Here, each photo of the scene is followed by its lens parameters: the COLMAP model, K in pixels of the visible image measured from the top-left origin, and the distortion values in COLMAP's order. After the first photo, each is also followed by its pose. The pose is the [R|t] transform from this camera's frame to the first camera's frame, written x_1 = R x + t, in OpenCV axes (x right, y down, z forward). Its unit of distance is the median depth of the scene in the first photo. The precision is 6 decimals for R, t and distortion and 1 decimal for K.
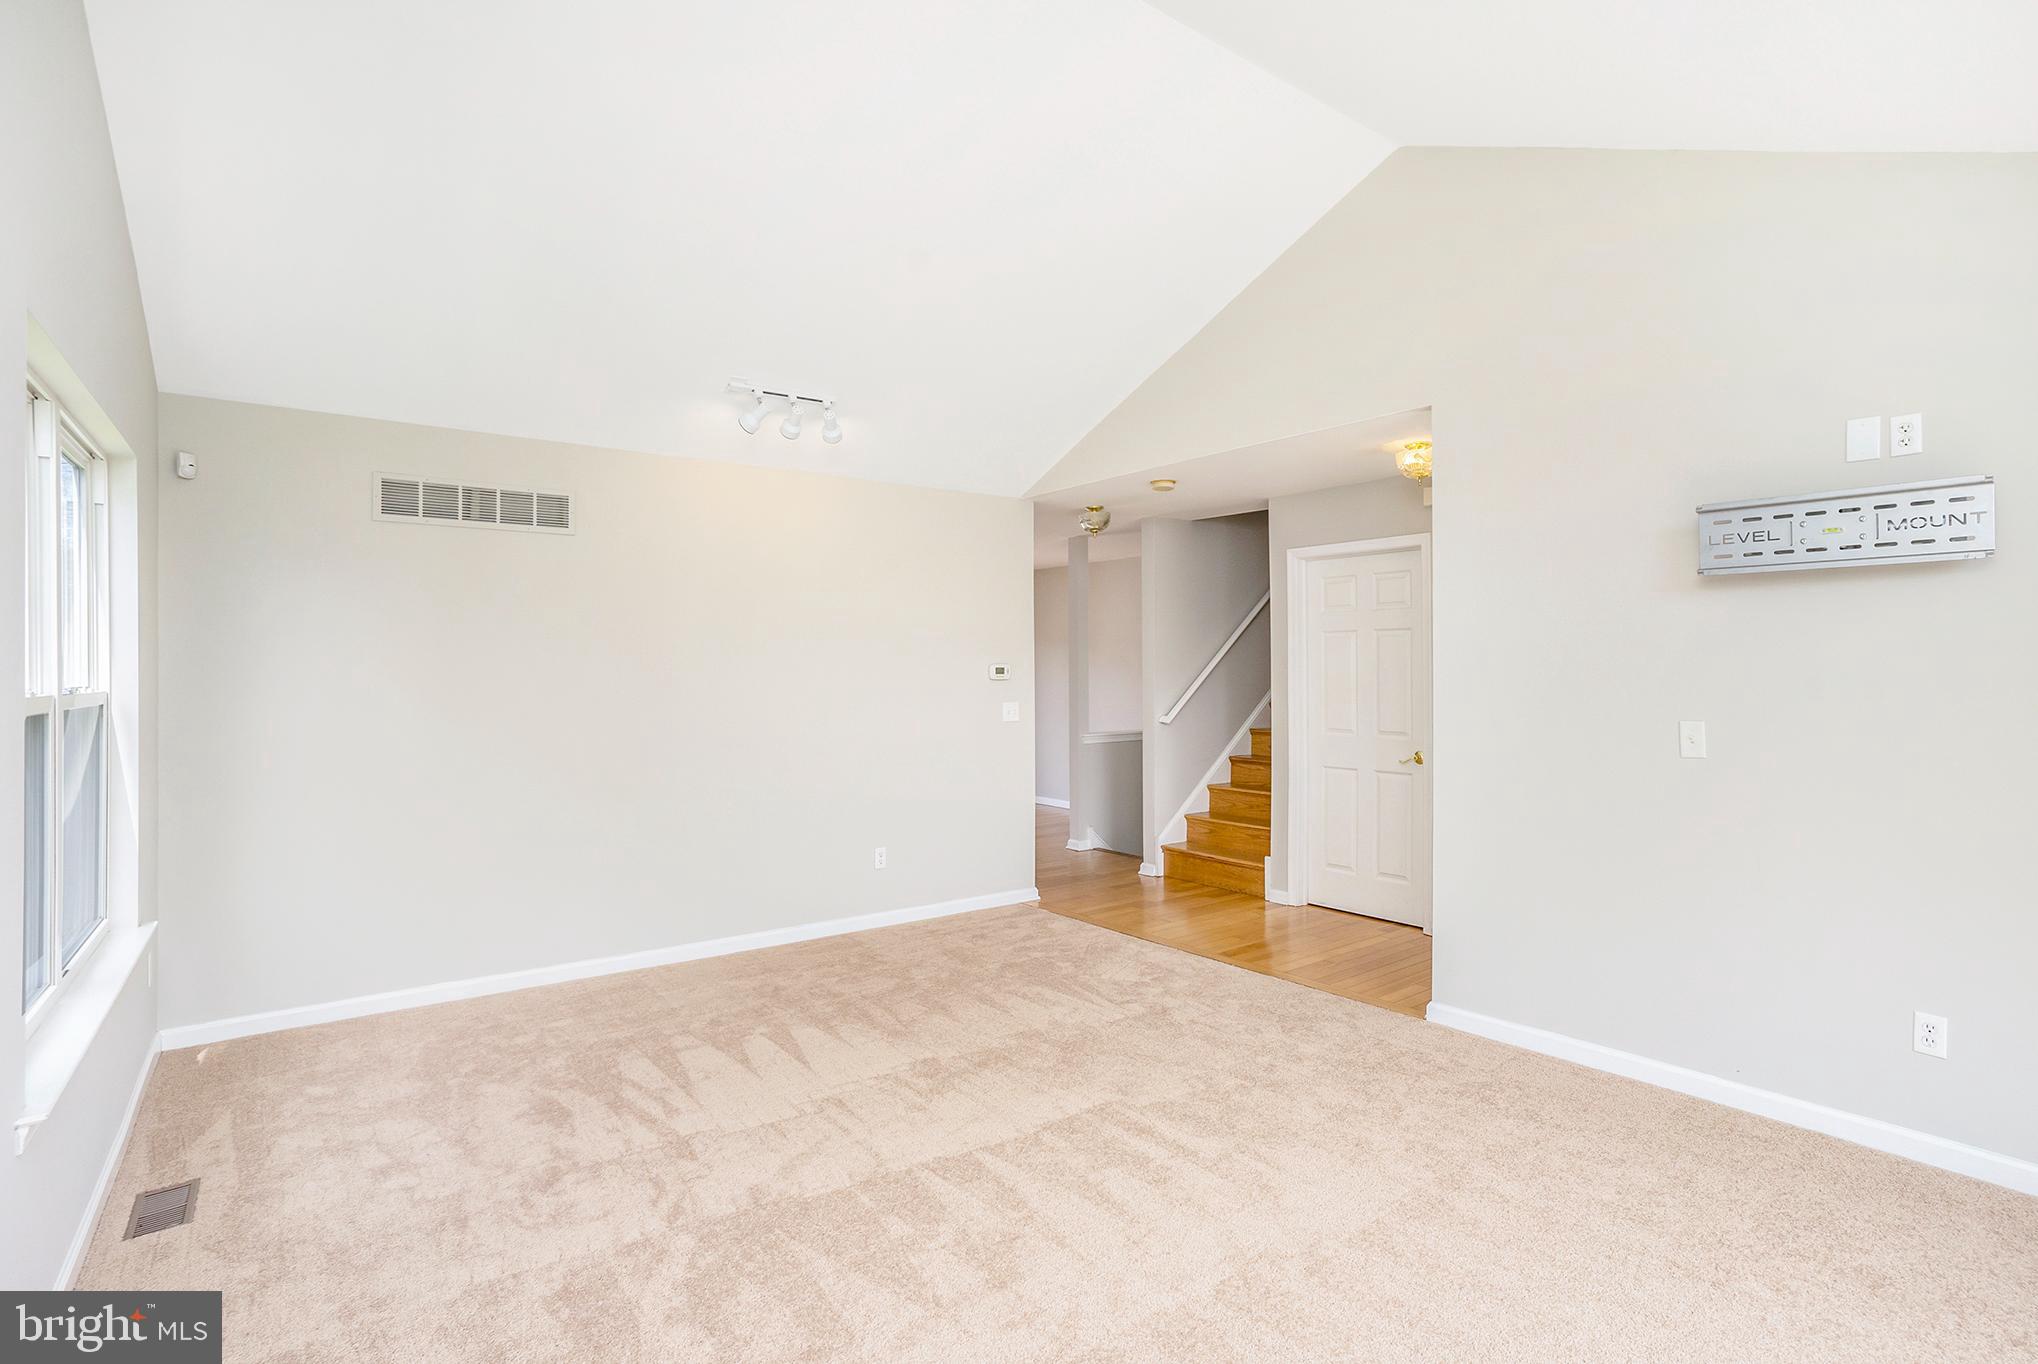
lens RADIAL K [[995.0, 0, 1020.6], [0, 995.0, 662.5], [0, 0, 1]] dist [-0.050519, 0.023937]
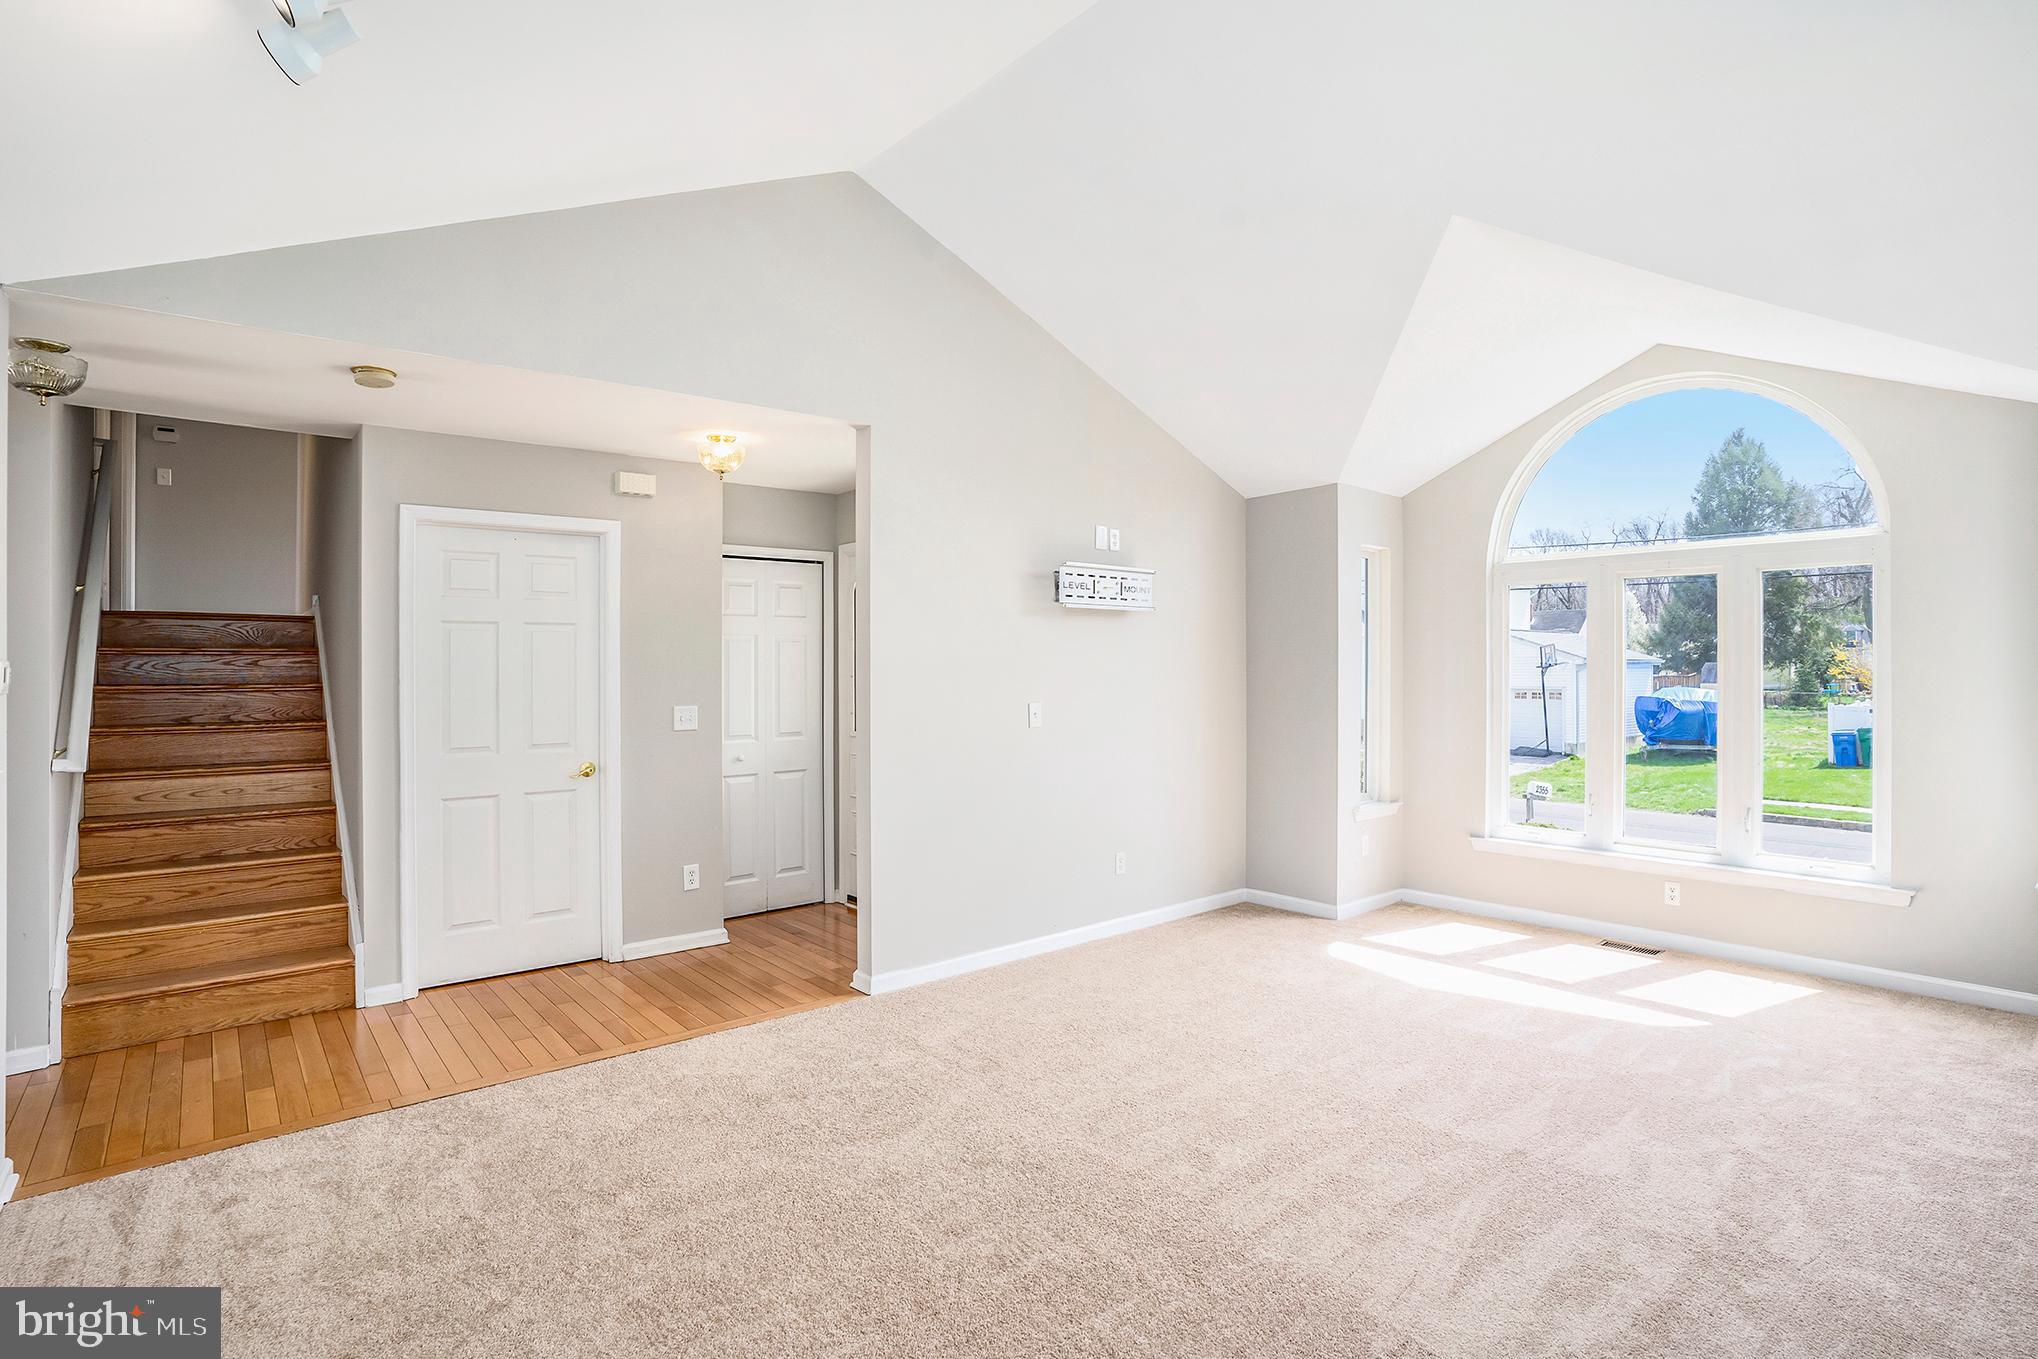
lens RADIAL K [[995.0, 0, 1020.6], [0, 995.0, 660.0], [0, 0, 1]] dist [-0.050519, 0.023937]
pose [[-0.027378, 0.011101, 0.999564, -0.496123], [-0.001979, 0.999936, -0.011160, 0.006808], [-0.999623, -0.002283, -0.027354, 0.633728]]
